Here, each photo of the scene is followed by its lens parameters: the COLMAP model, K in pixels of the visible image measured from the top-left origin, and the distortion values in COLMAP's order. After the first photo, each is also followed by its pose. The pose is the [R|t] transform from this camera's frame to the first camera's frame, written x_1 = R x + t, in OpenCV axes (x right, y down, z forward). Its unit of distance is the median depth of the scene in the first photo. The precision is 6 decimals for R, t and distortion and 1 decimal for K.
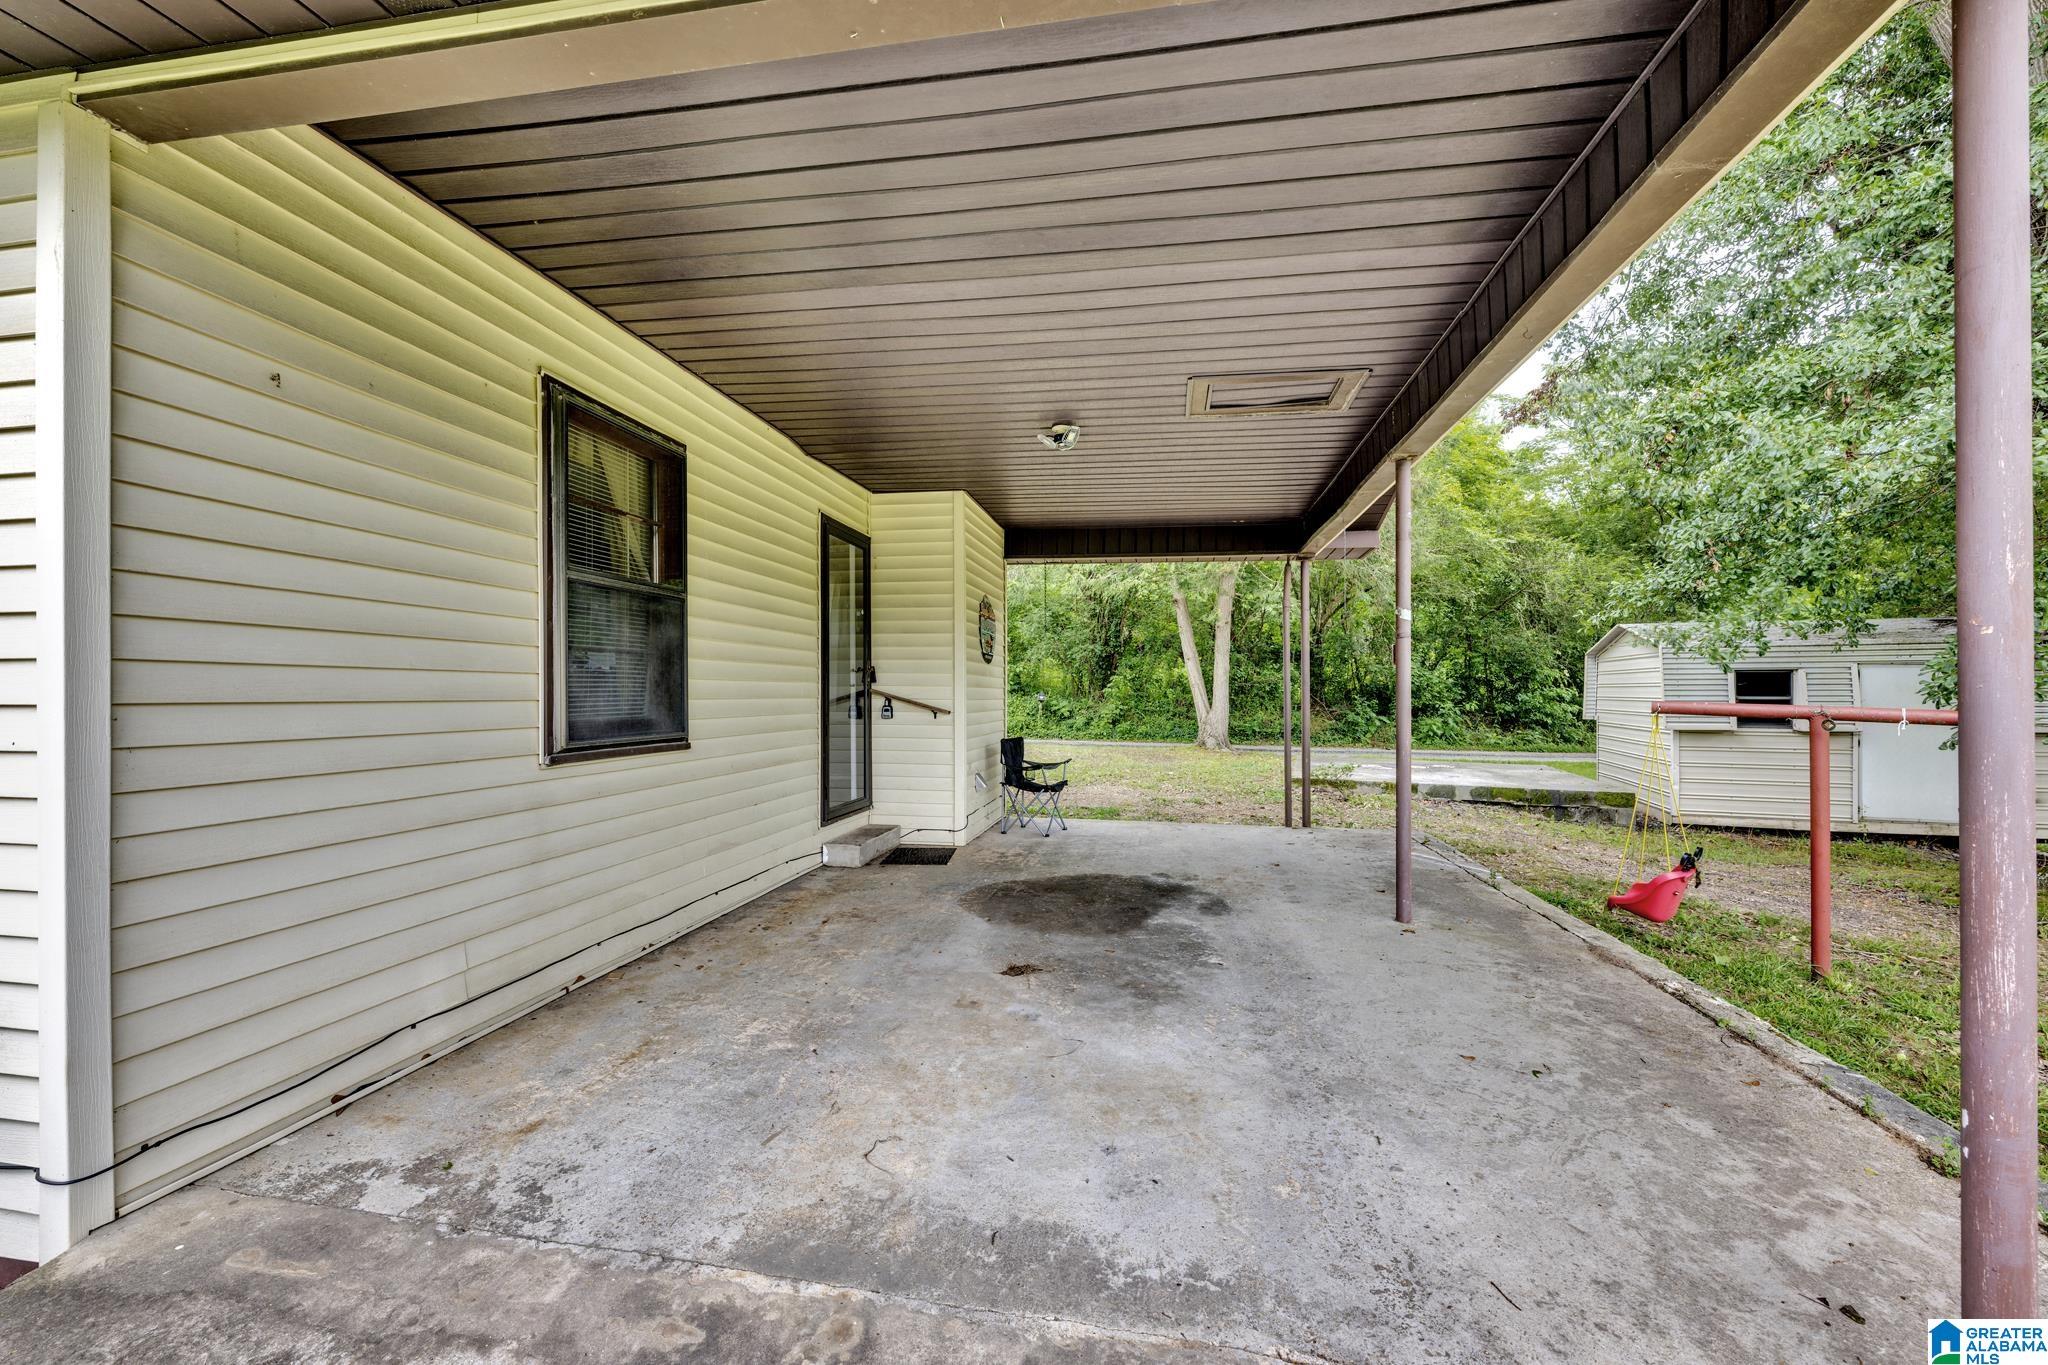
lens RADIAL K [[811.7, 0, 1024.5], [0, 811.7, 687.8], [0, 0, 1]] dist [-0.000534, 0.000227]
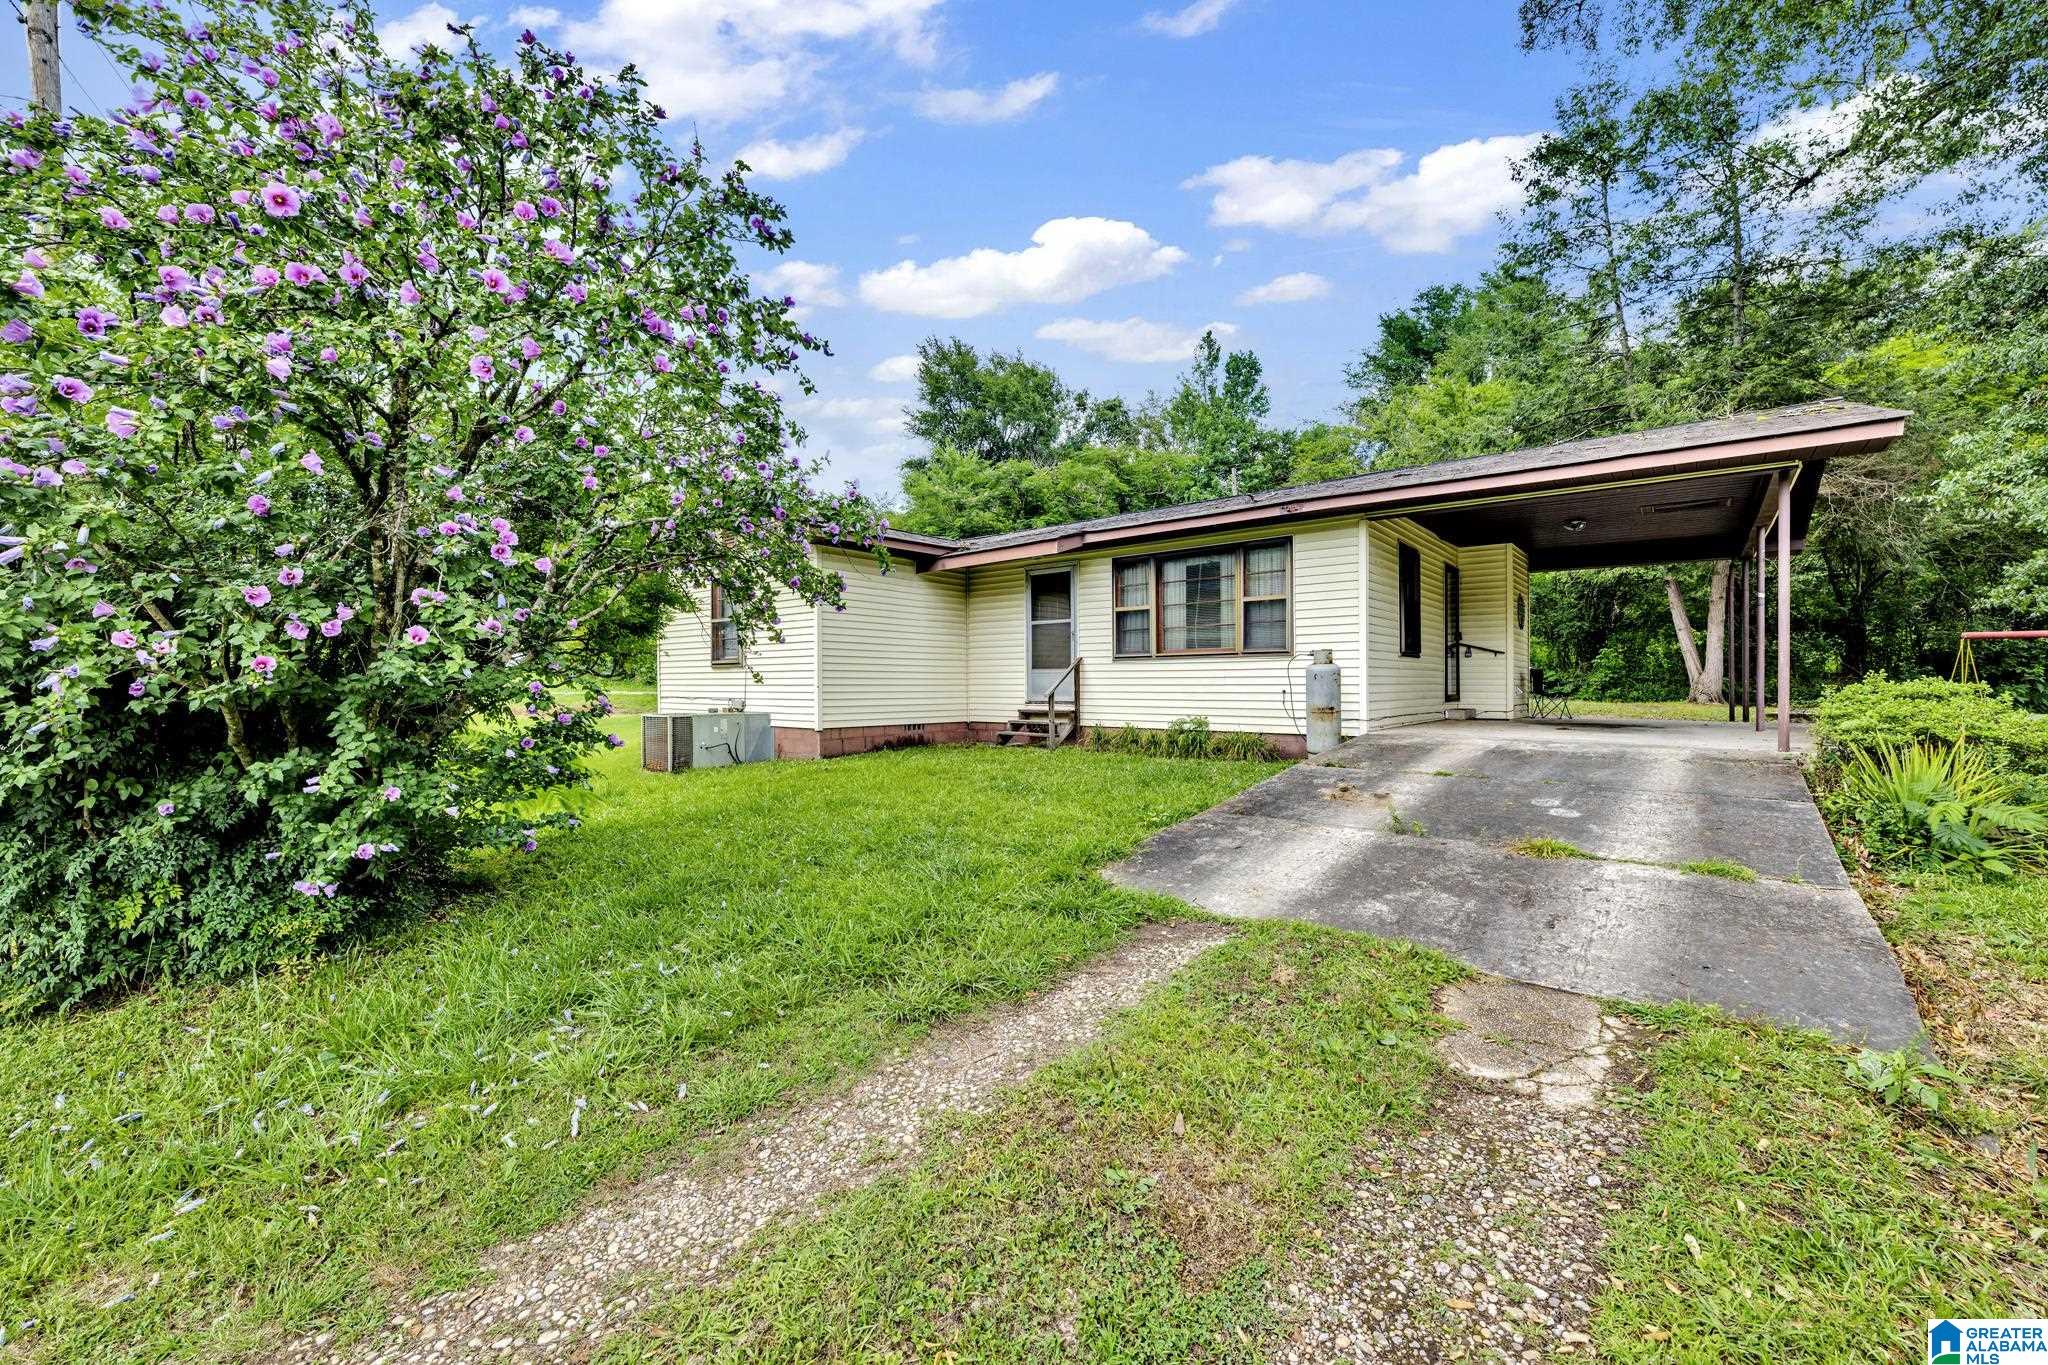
lens RADIAL K [[811.7, 0, 1025.8], [0, 811.7, 685.3], [0, 0, 1]] dist [-0.000534, 0.000227]
pose [[0.873446, -0.003044, -0.486911, -0.056284], [0.005392, 0.999980, 0.003421, 0.036488], [0.486891, -0.005613, 0.873445, -0.505751]]
